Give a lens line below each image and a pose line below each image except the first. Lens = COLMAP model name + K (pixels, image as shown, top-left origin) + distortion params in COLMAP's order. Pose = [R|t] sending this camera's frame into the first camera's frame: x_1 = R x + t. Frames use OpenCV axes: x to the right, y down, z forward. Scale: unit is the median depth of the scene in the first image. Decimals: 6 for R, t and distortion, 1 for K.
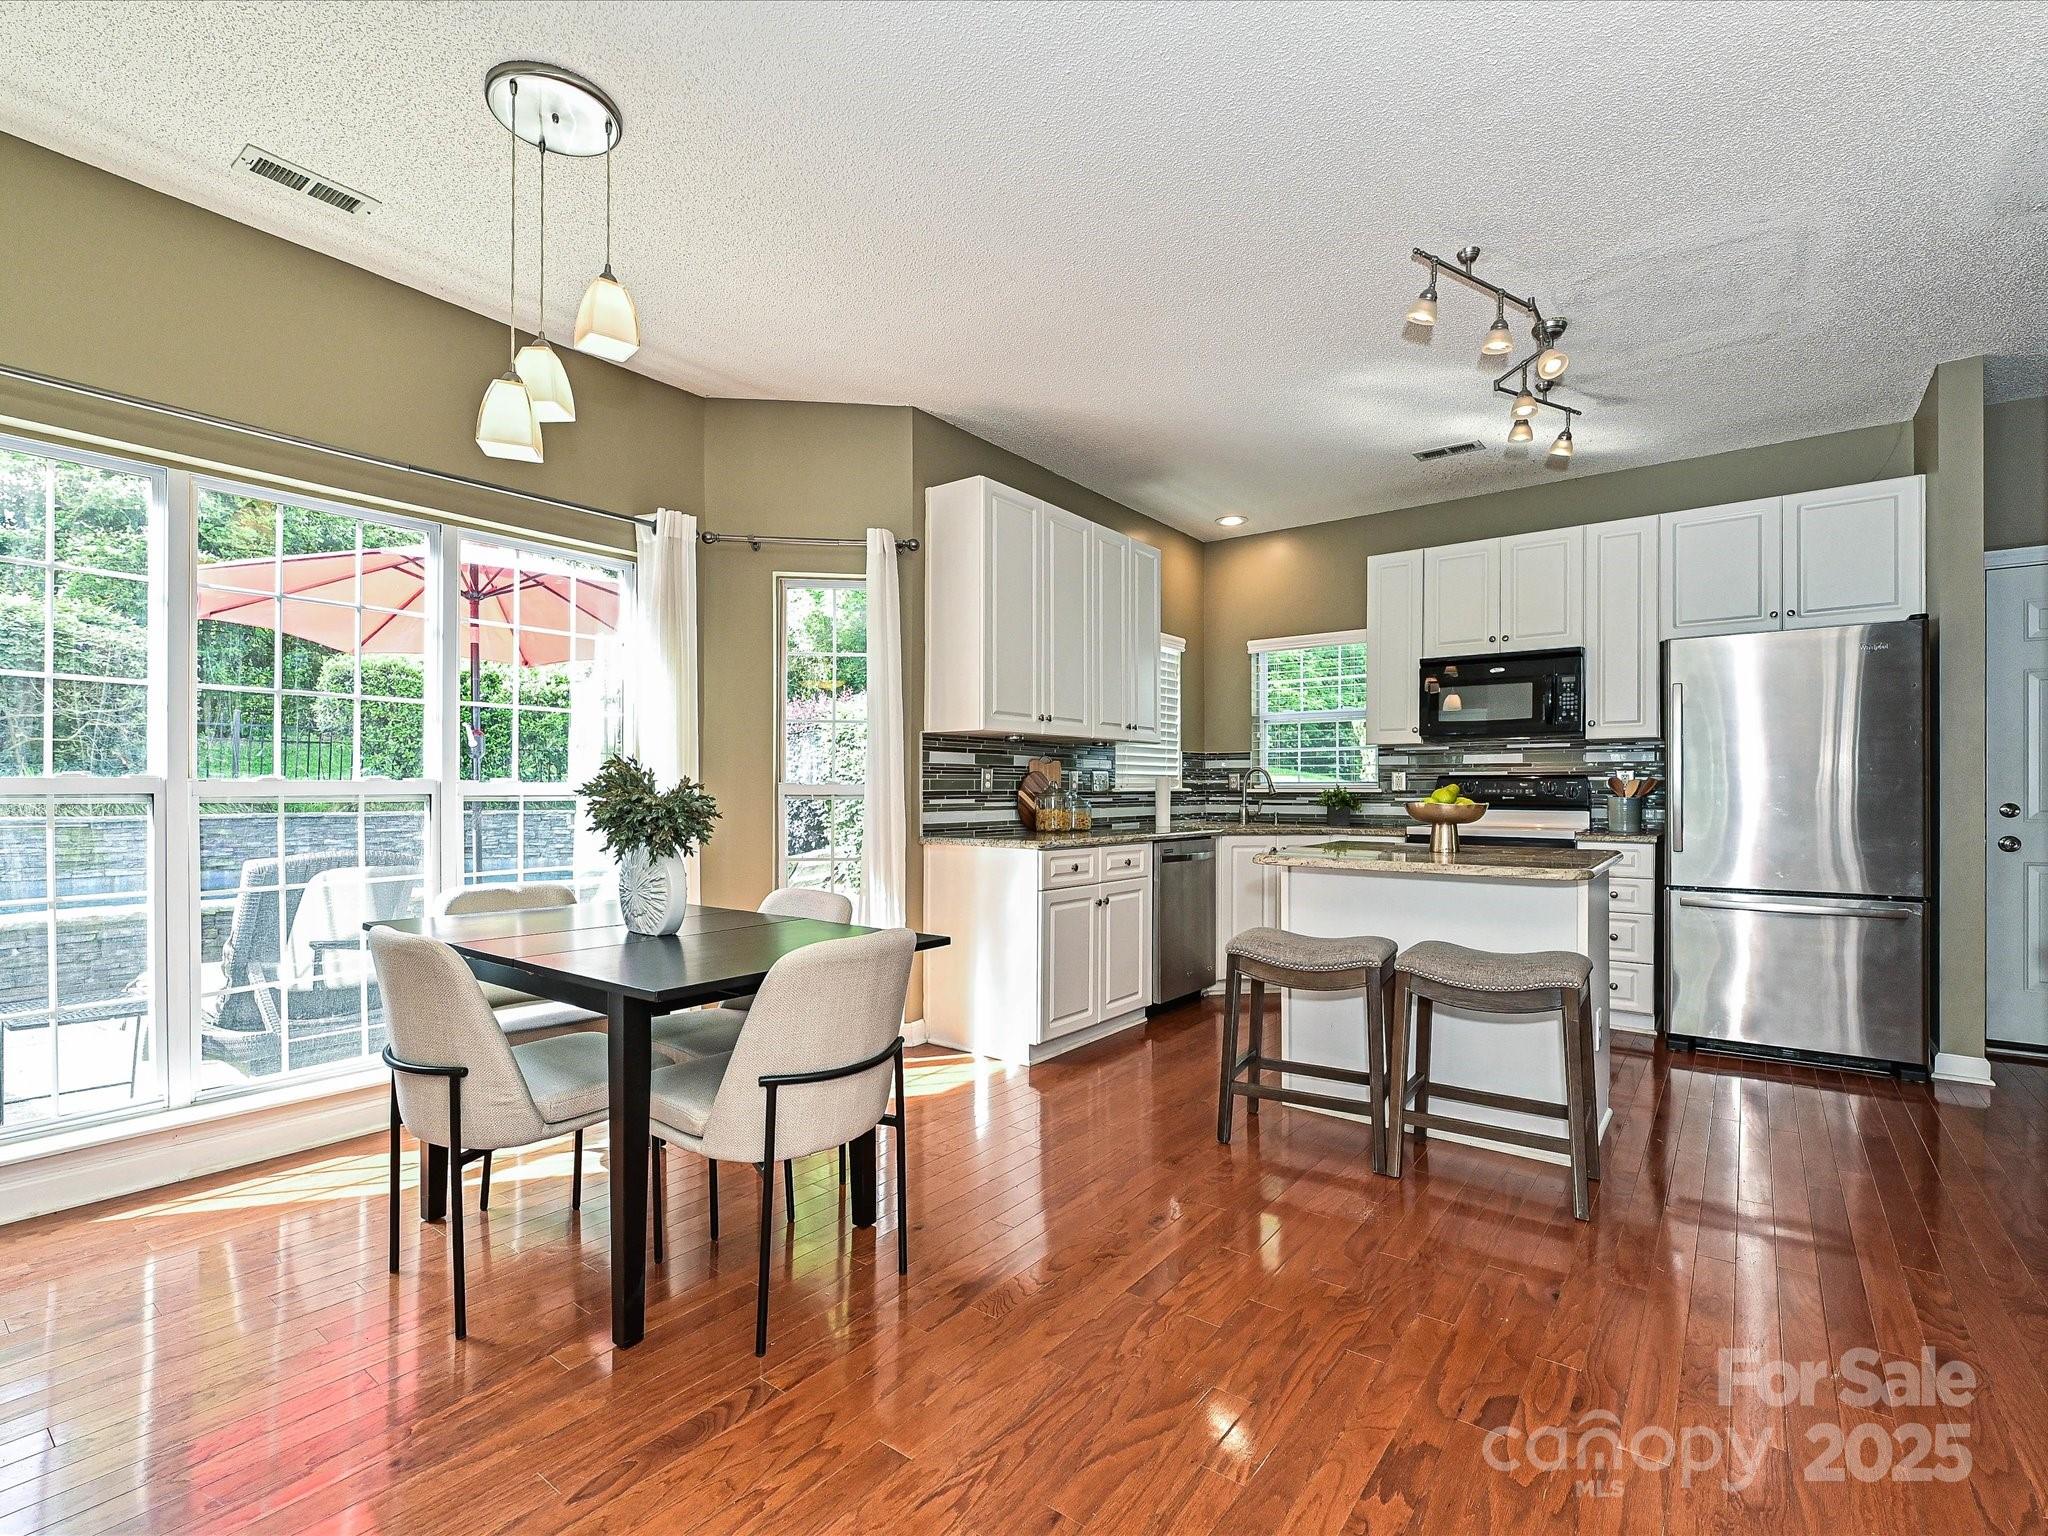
lens RADIAL K [[946.8, 0, 1023.2], [0, 946.8, 787.7], [0, 0, 1]] dist [0.000319, -0.000019]
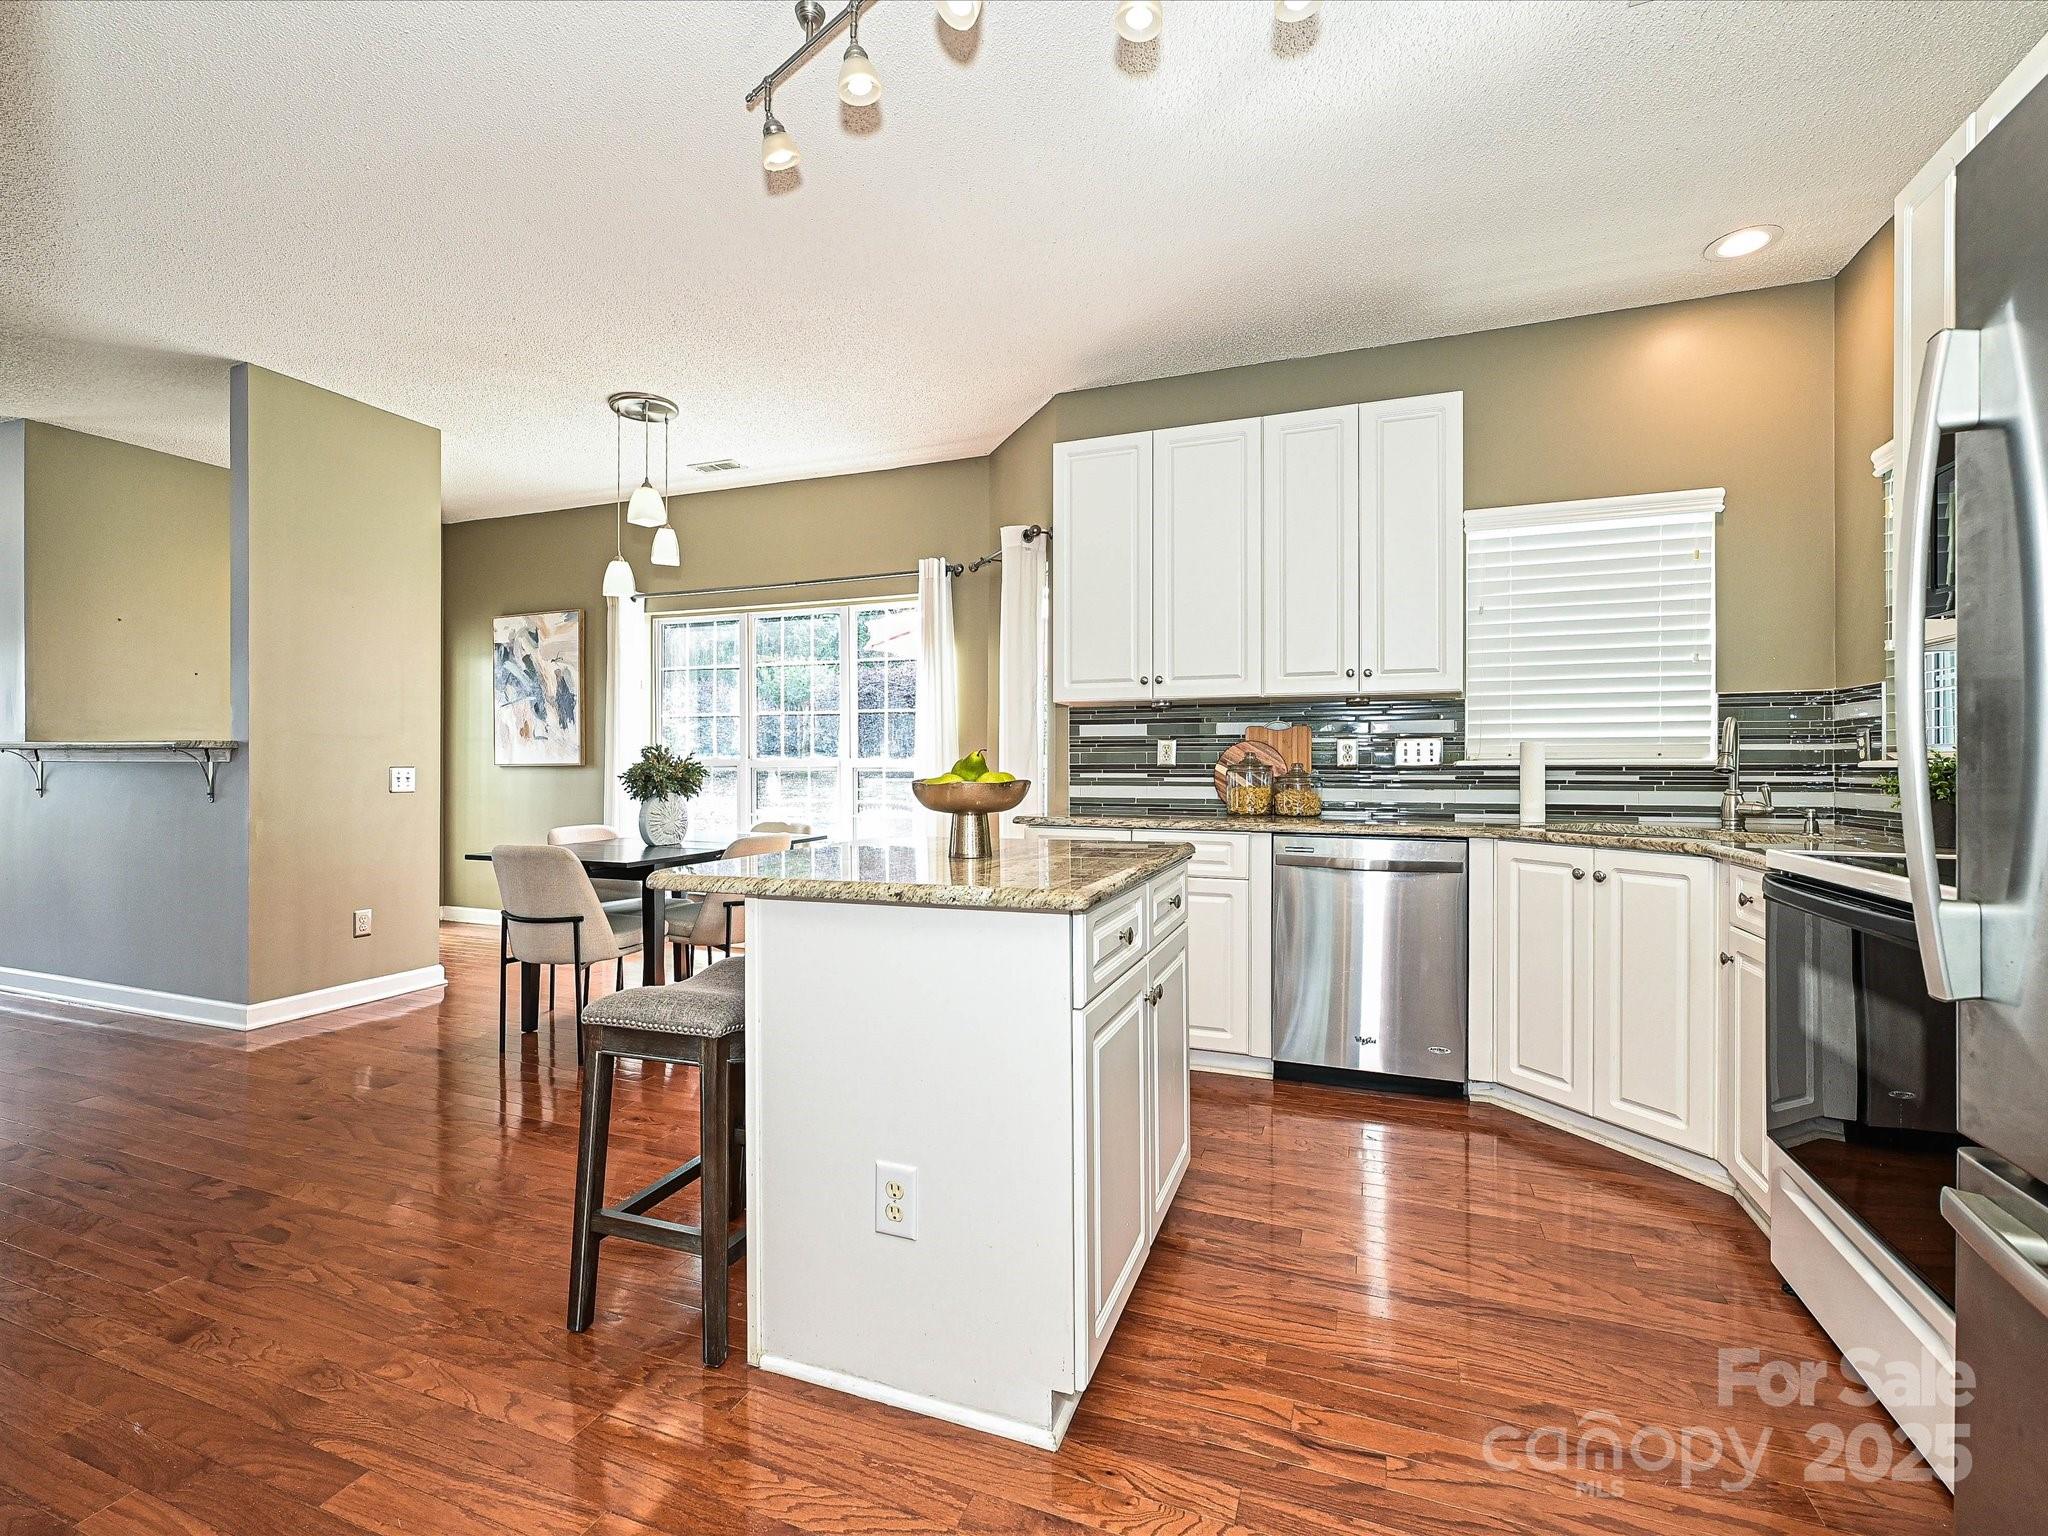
lens RADIAL K [[923.9, 0, 1024.0], [0, 923.9, 768.0], [0, 0, 1]] dist [-0.002307, -0.000555]
pose [[0.283848, 0.003650, -0.958862, 0.766129], [0.004139, 0.999979, 0.005032, 0.001881], [0.958860, -0.005397, 0.283827, 0.613591]]
